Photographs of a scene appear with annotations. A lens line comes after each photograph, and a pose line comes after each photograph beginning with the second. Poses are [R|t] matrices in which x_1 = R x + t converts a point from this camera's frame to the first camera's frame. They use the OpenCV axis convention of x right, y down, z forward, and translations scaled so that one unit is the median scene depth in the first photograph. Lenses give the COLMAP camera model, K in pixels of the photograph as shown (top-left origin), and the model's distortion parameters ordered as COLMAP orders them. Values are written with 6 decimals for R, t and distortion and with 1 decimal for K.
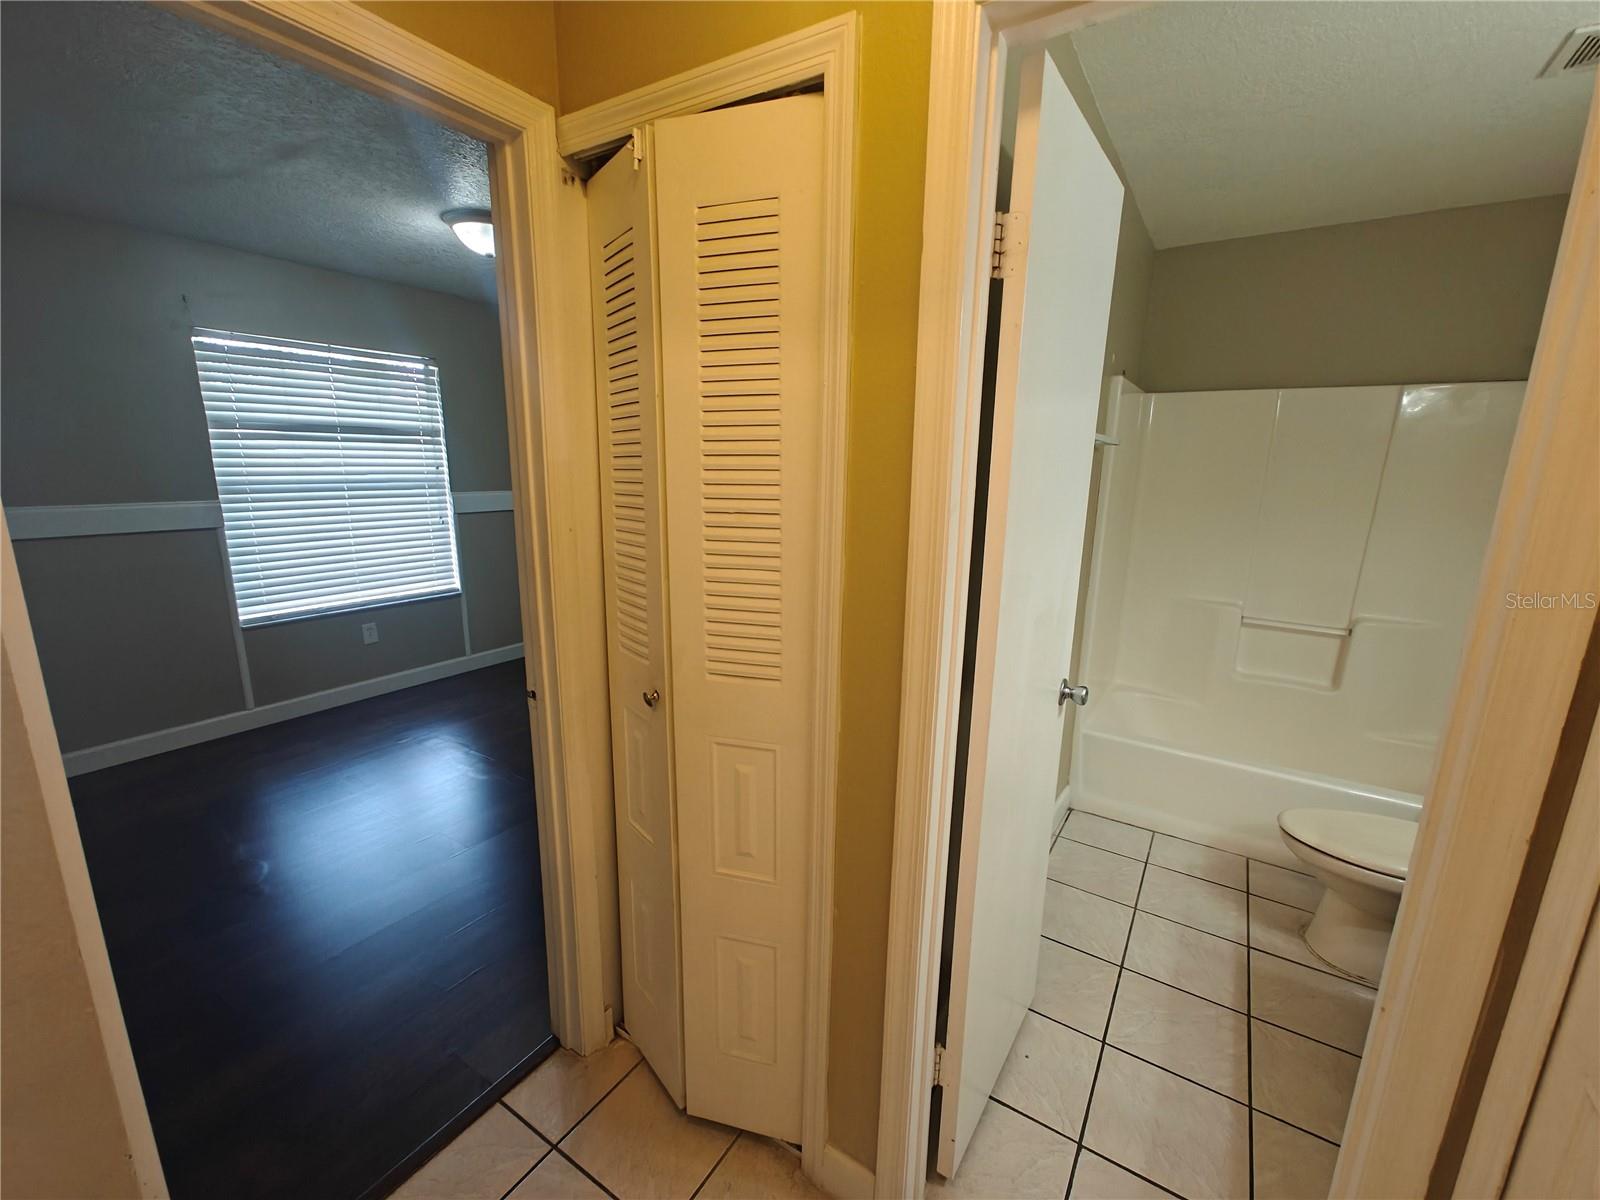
lens RADIAL K [[667.8, 0, 796.2], [0, 667.8, 609.1], [0, 0, 1]] dist [0.008424, -0.002849]
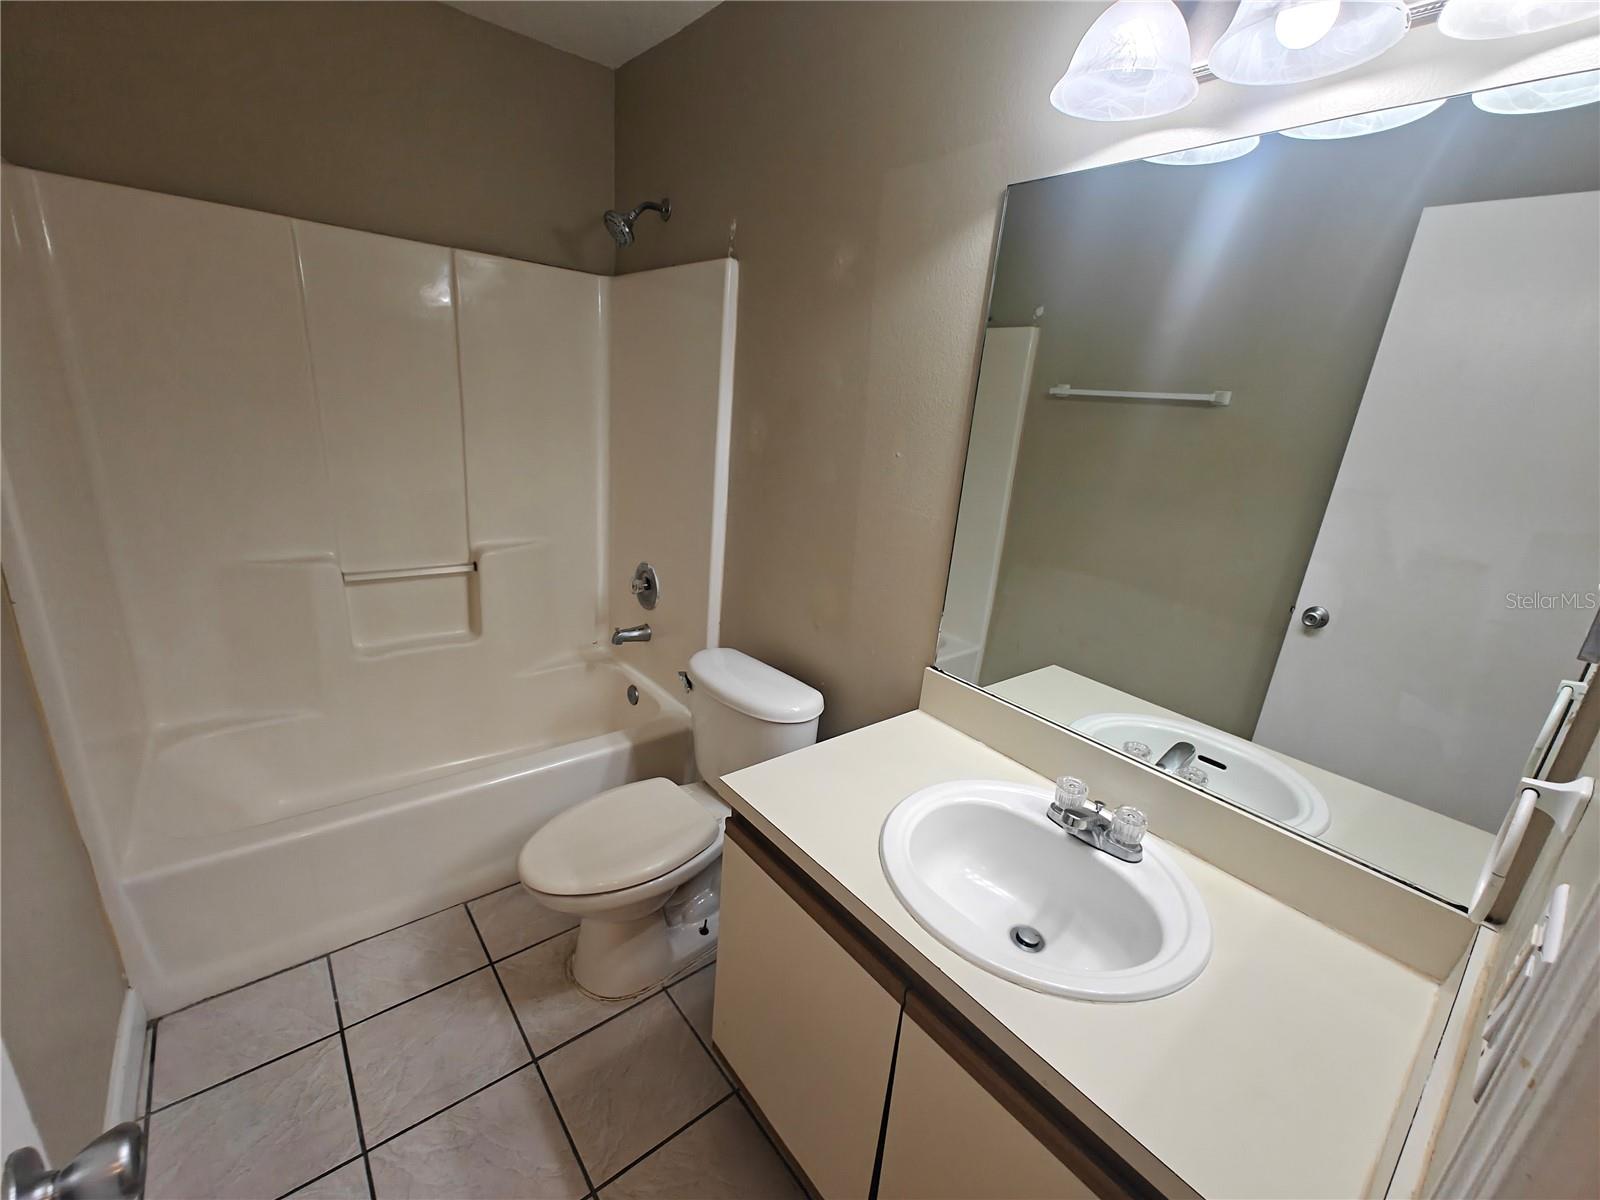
lens RADIAL K [[667.8, 0, 796.6], [0, 667.8, 615.0], [0, 0, 1]] dist [0.008424, -0.002849]
pose [[0.308142, -0.285779, 0.907402, 0.189543], [0.137368, 0.957185, 0.254809, -0.062401], [-0.941370, 0.046130, 0.334206, 0.361668]]
